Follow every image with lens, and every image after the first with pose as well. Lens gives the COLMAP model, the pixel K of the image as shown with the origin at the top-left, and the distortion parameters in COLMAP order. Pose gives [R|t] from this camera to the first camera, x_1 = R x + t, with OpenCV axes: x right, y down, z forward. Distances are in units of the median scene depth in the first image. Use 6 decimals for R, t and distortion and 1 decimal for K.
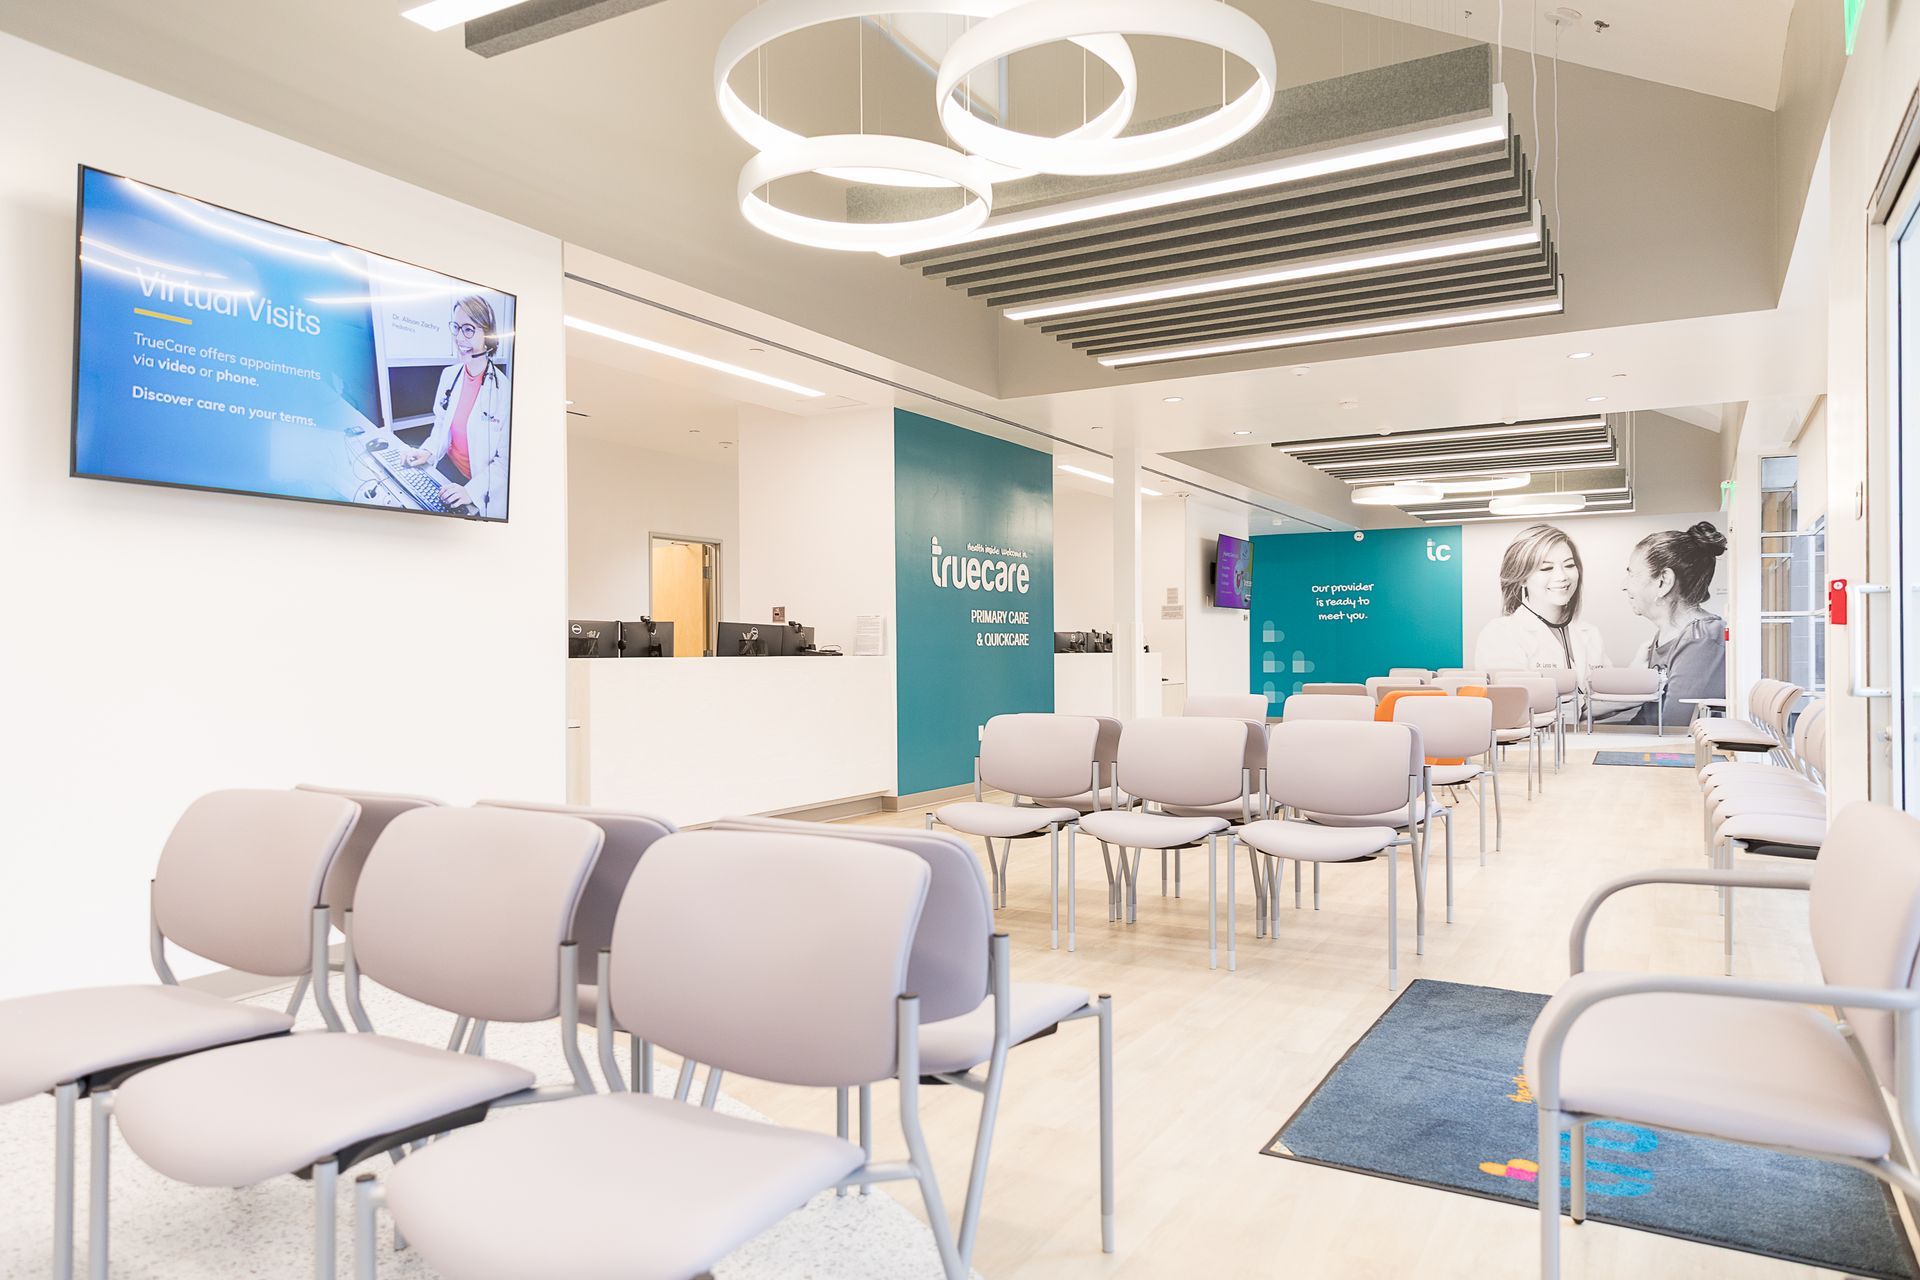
lens RADIAL K [[1306.4, 0, 974.7], [0, 1306.4, 645.9], [0, 0, 1]] dist [0.011031, -0.006150]
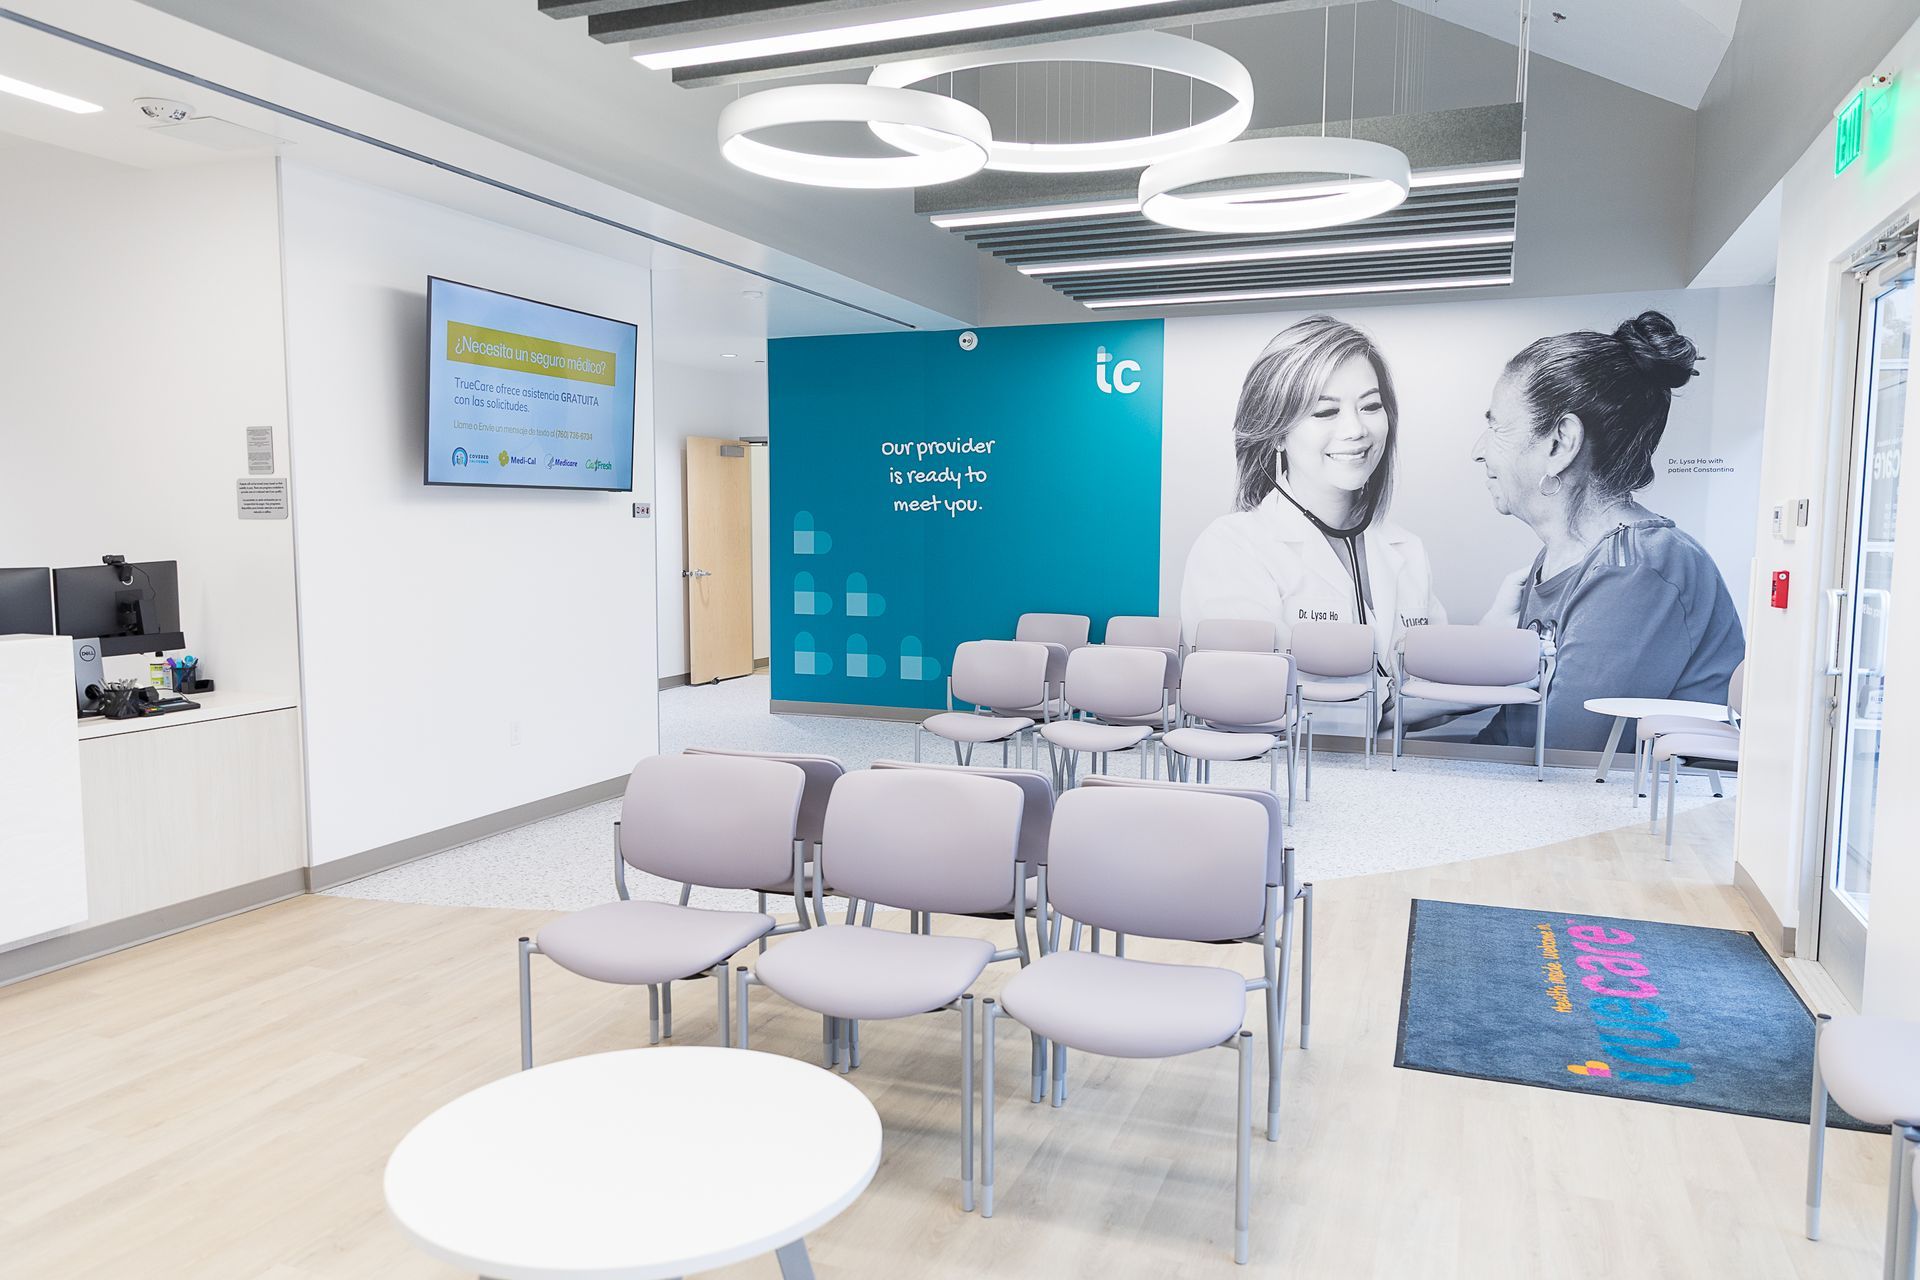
lens RADIAL K [[1306.4, 0, 991.2], [0, 1306.4, 649.7], [0, 0, 1]] dist [0.011031, -0.006150]
pose [[0.991021, -0.002185, 0.133689, 0.262820], [-0.011460, 0.994799, 0.101214, -0.020649], [-0.133215, -0.101837, 0.985841, 0.560310]]
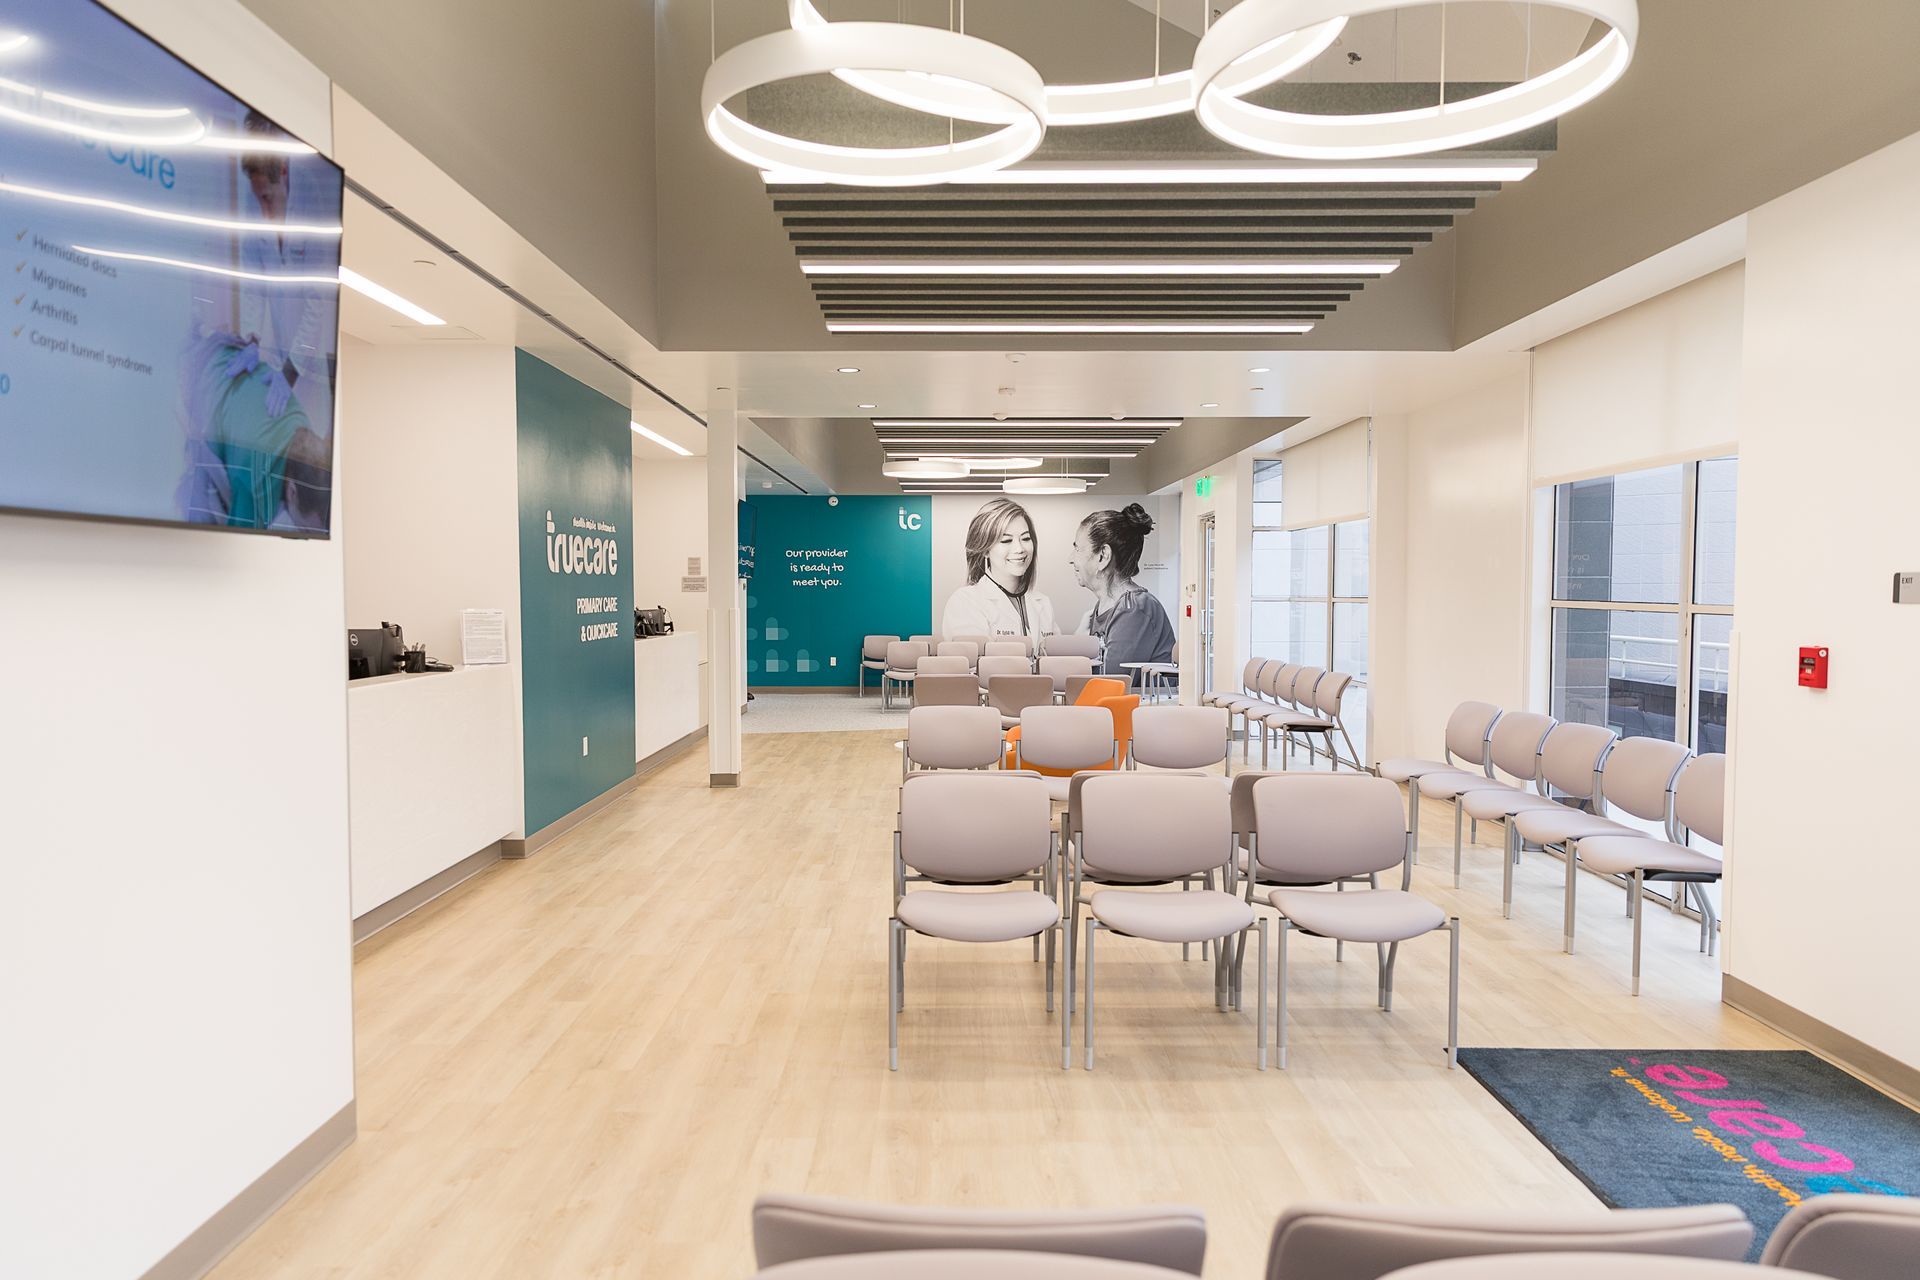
lens RADIAL K [[1306.4, 0, 979.7], [0, 1306.4, 643.1], [0, 0, 1]] dist [0.011031, -0.006150]
pose [[0.863961, -0.014279, 0.503356, -0.122065], [-0.008707, 0.999025, 0.043283, -0.022969], [-0.503484, -0.041778, 0.862994, 0.096030]]
